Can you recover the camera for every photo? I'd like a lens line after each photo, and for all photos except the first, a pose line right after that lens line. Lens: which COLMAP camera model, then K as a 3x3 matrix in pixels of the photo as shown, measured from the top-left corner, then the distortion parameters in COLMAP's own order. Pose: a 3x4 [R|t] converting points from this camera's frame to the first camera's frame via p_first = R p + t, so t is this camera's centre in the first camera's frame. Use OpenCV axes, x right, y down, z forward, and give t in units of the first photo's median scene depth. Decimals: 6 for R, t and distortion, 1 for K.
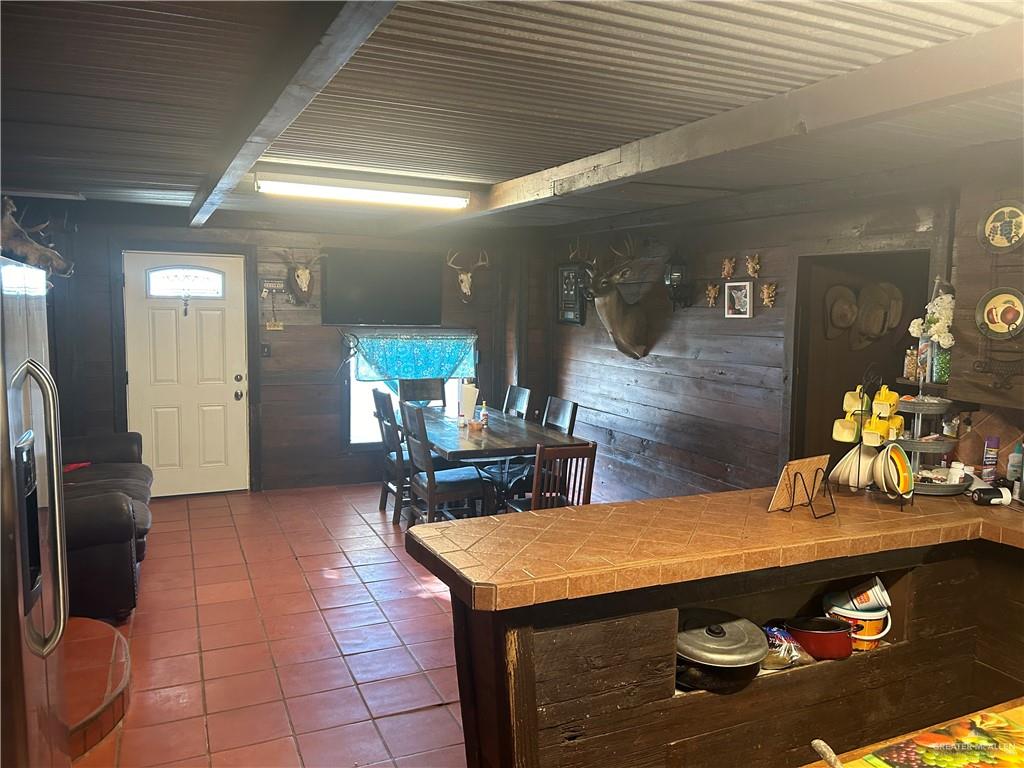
lens RADIAL K [[758.2, 0, 513.3], [0, 758.2, 382.1], [0, 0, 1]] dist [0.027615, -0.038584]
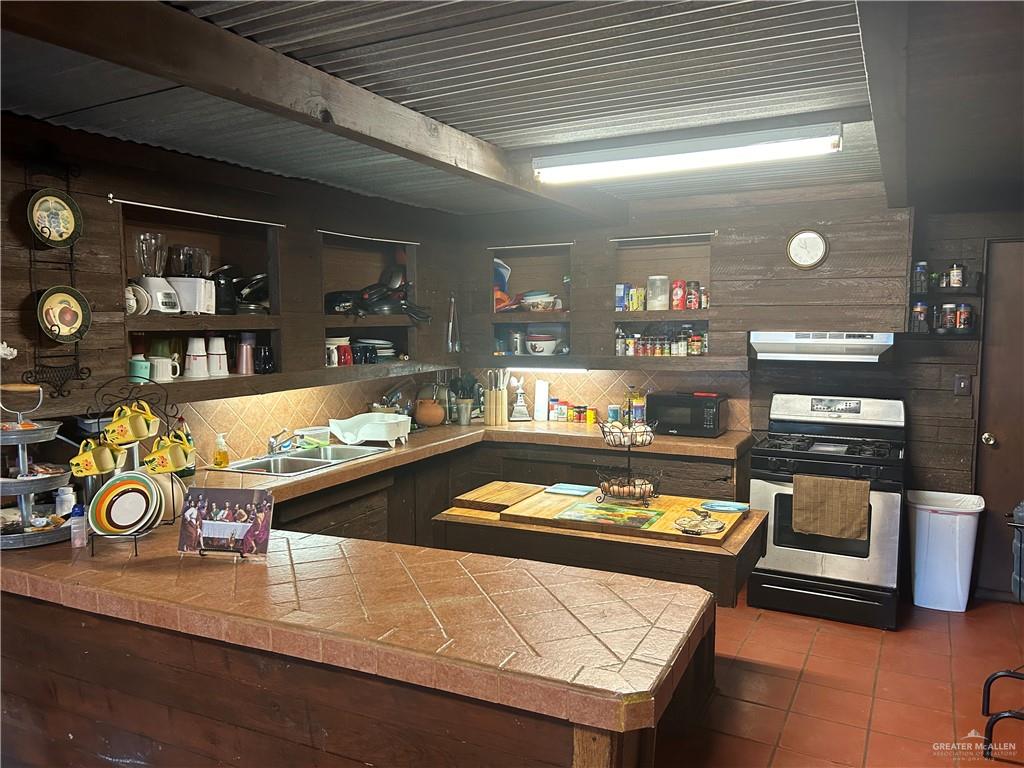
lens RADIAL K [[758.2, 0, 515.0], [0, 758.2, 386.3], [0, 0, 1]] dist [0.027615, -0.038584]
pose [[-0.620211, -0.076160, 0.780729, -0.410299], [0.077360, 0.984486, 0.157491, -0.107245], [-0.780611, 0.158075, -0.604698, 1.141949]]
